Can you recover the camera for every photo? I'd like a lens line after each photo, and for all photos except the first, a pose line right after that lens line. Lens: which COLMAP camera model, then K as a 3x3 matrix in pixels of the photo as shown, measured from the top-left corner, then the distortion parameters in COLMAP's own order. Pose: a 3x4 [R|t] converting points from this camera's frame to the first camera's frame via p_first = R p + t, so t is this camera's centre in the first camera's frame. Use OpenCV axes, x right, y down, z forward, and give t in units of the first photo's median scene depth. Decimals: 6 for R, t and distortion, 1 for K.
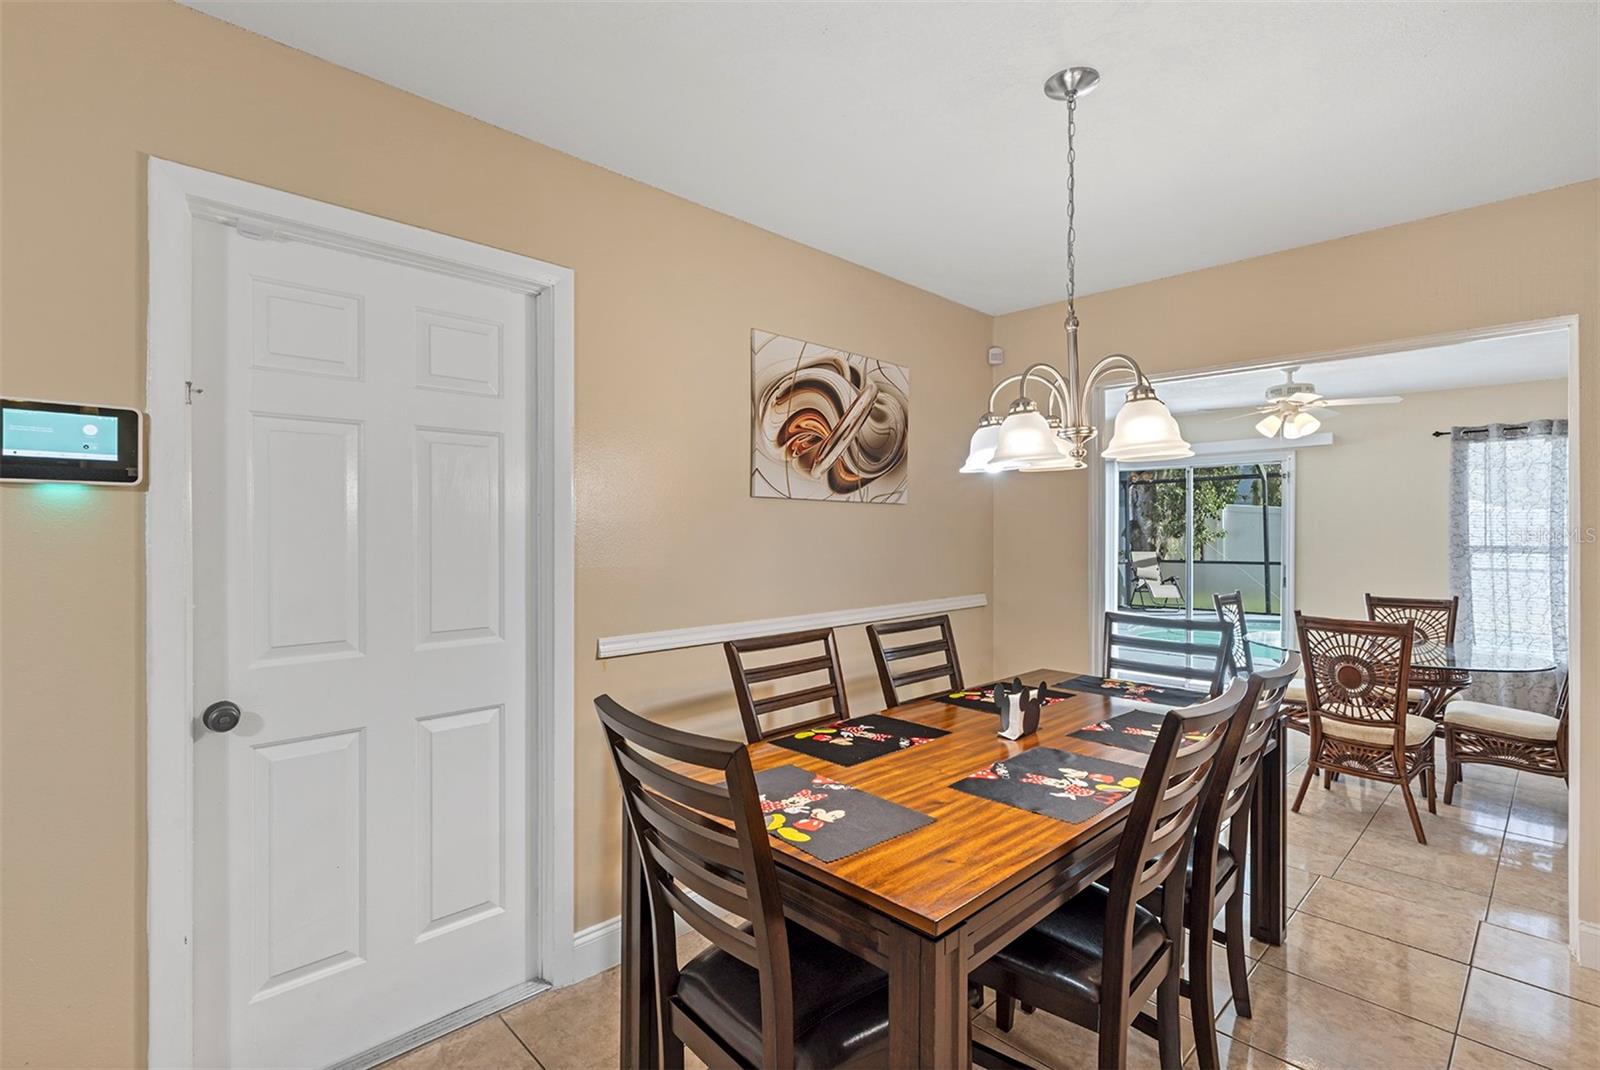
lens RADIAL K [[728.0, 0, 797.1], [0, 728.0, 532.2], [0, 0, 1]] dist [0.001431, 0.000817]
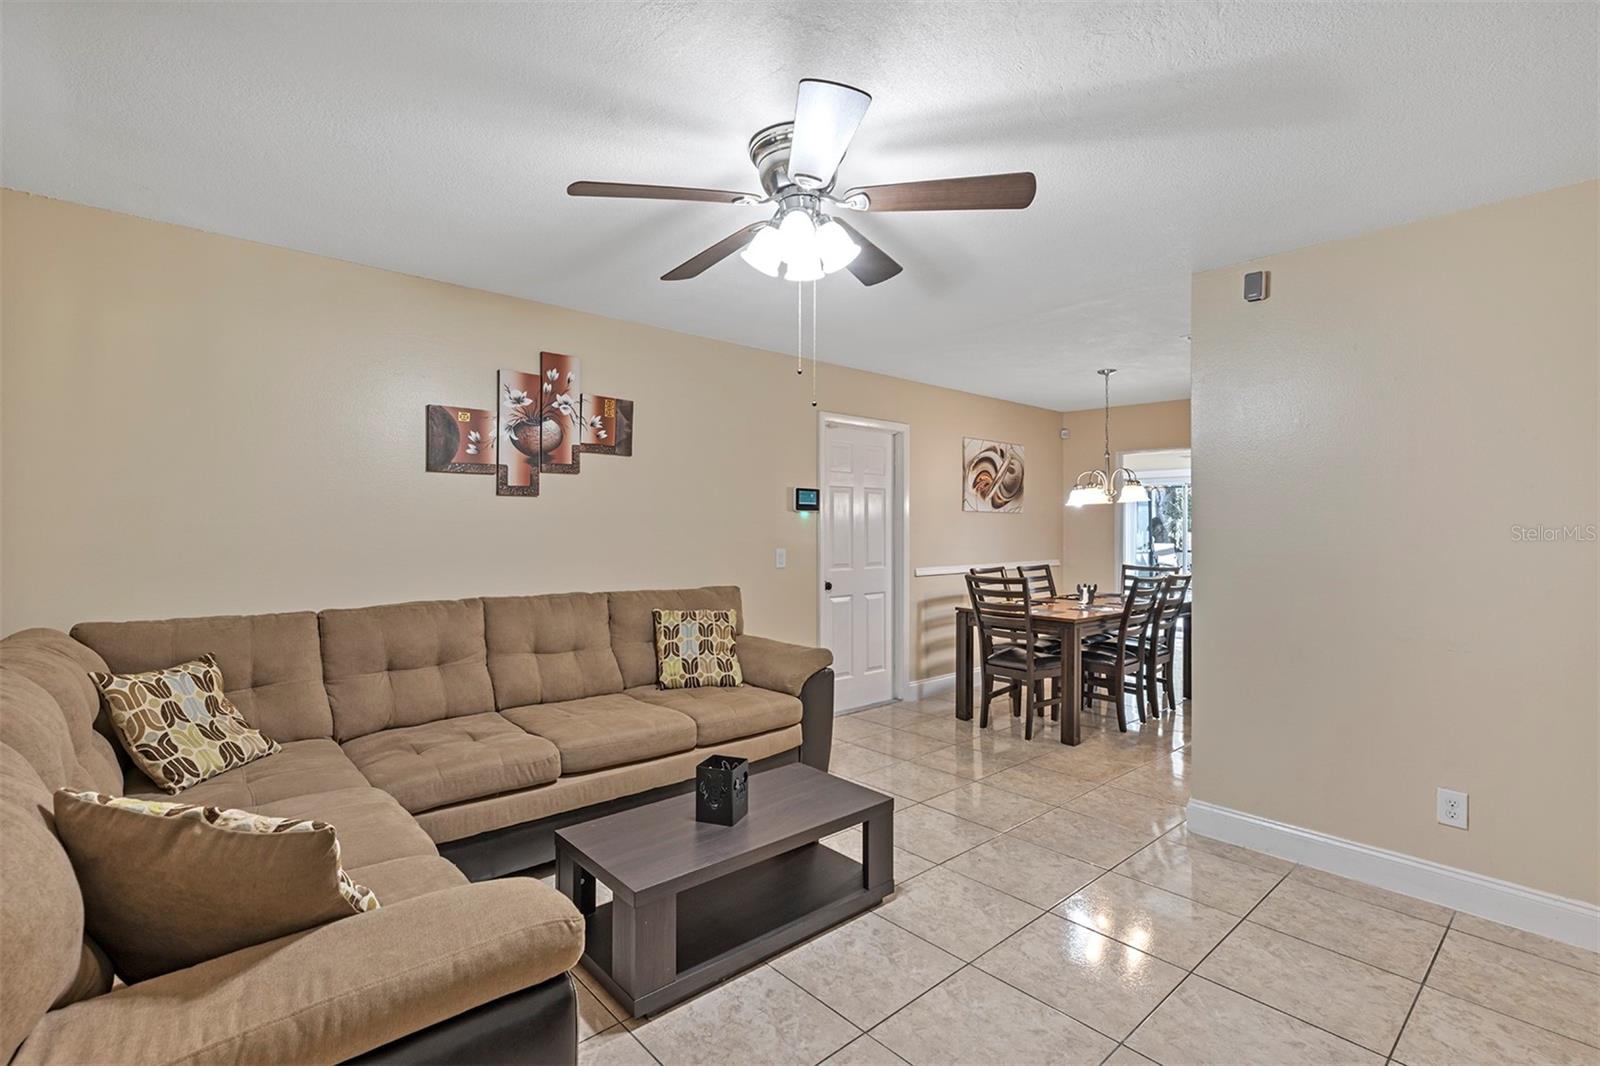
lens RADIAL K [[728.0, 0, 787.4], [0, 728.0, 518.9], [0, 0, 1]] dist [0.001431, 0.000817]
pose [[0.998811, 0.003556, -0.048619, -0.459262], [-0.004045, 0.999942, -0.009959, 0.000914], [0.048581, 0.010144, 0.998768, -1.194063]]
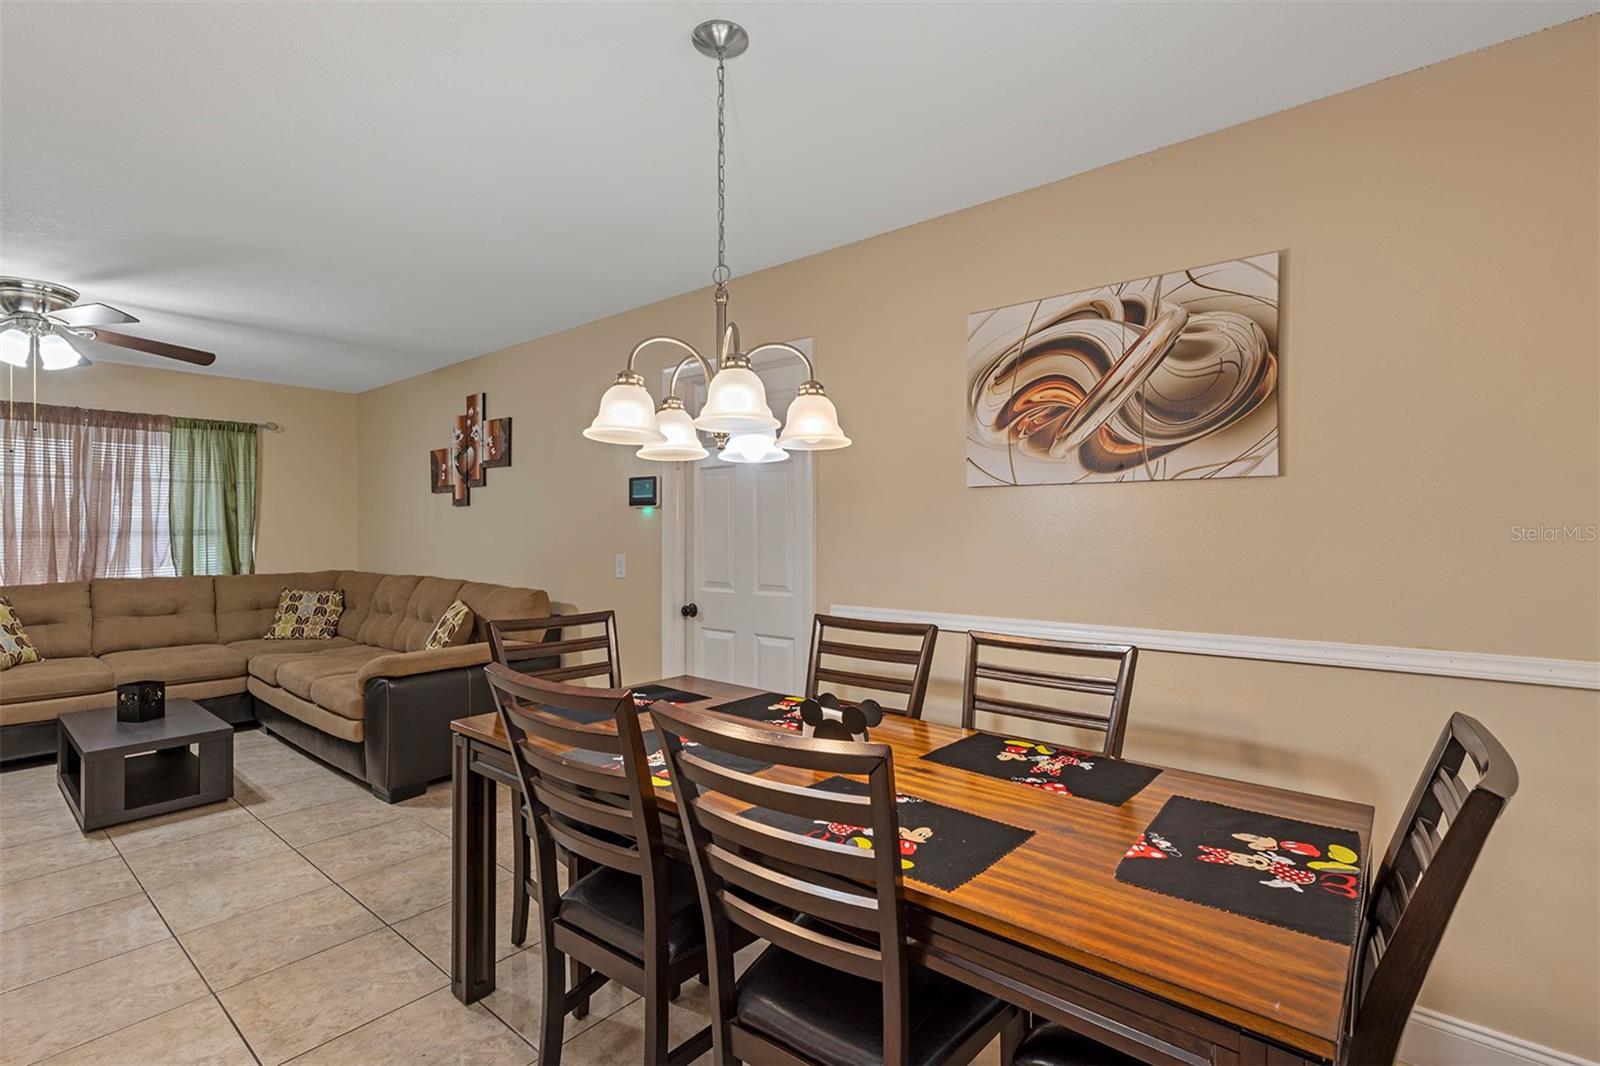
lens RADIAL K [[728.0, 0, 793.1], [0, 728.0, 530.0], [0, 0, 1]] dist [0.001431, 0.000817]
pose [[0.115000, -0.002684, -0.993362, 0.801241], [-0.001549, 0.999995, -0.002881, 0.010235], [0.993364, 0.001870, 0.114995, 0.597808]]
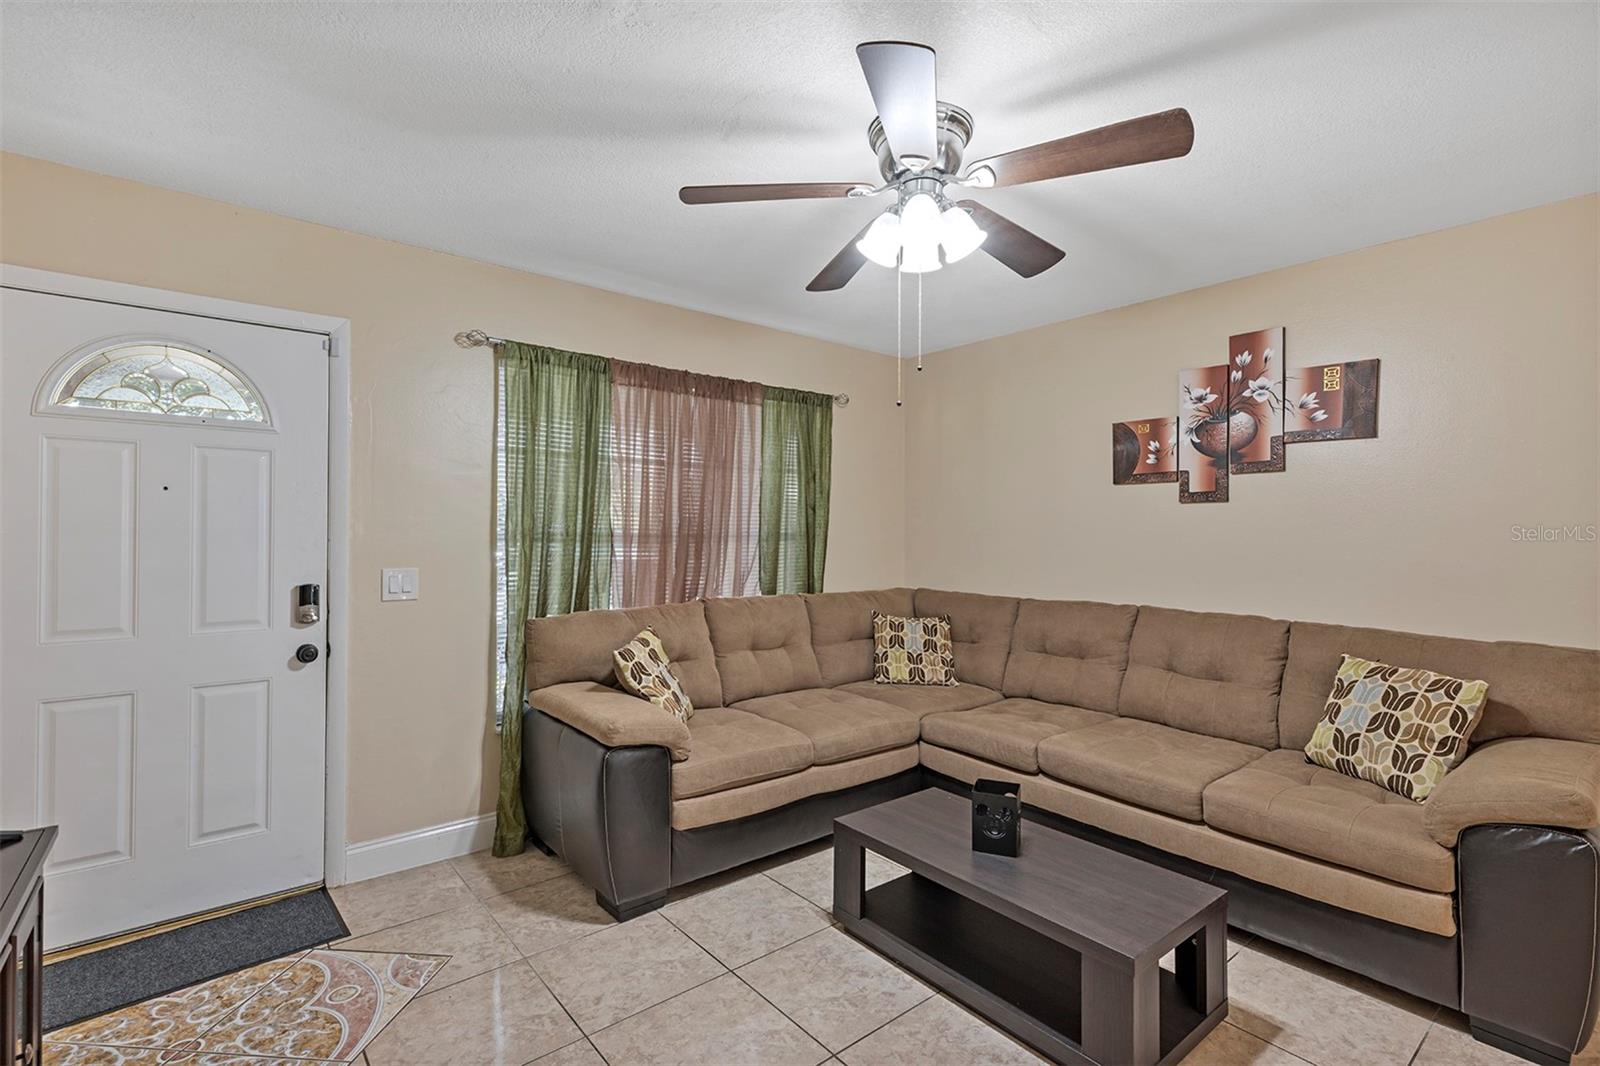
lens RADIAL K [[728.0, 0, 791.4], [0, 728.0, 525.8], [0, 0, 1]] dist [0.001431, 0.000817]
pose [[-0.086671, -0.013712, -0.996143, 0.211559], [-0.012520, 0.999841, -0.012674, 0.009765], [0.996158, 0.011373, -0.086829, -0.519967]]
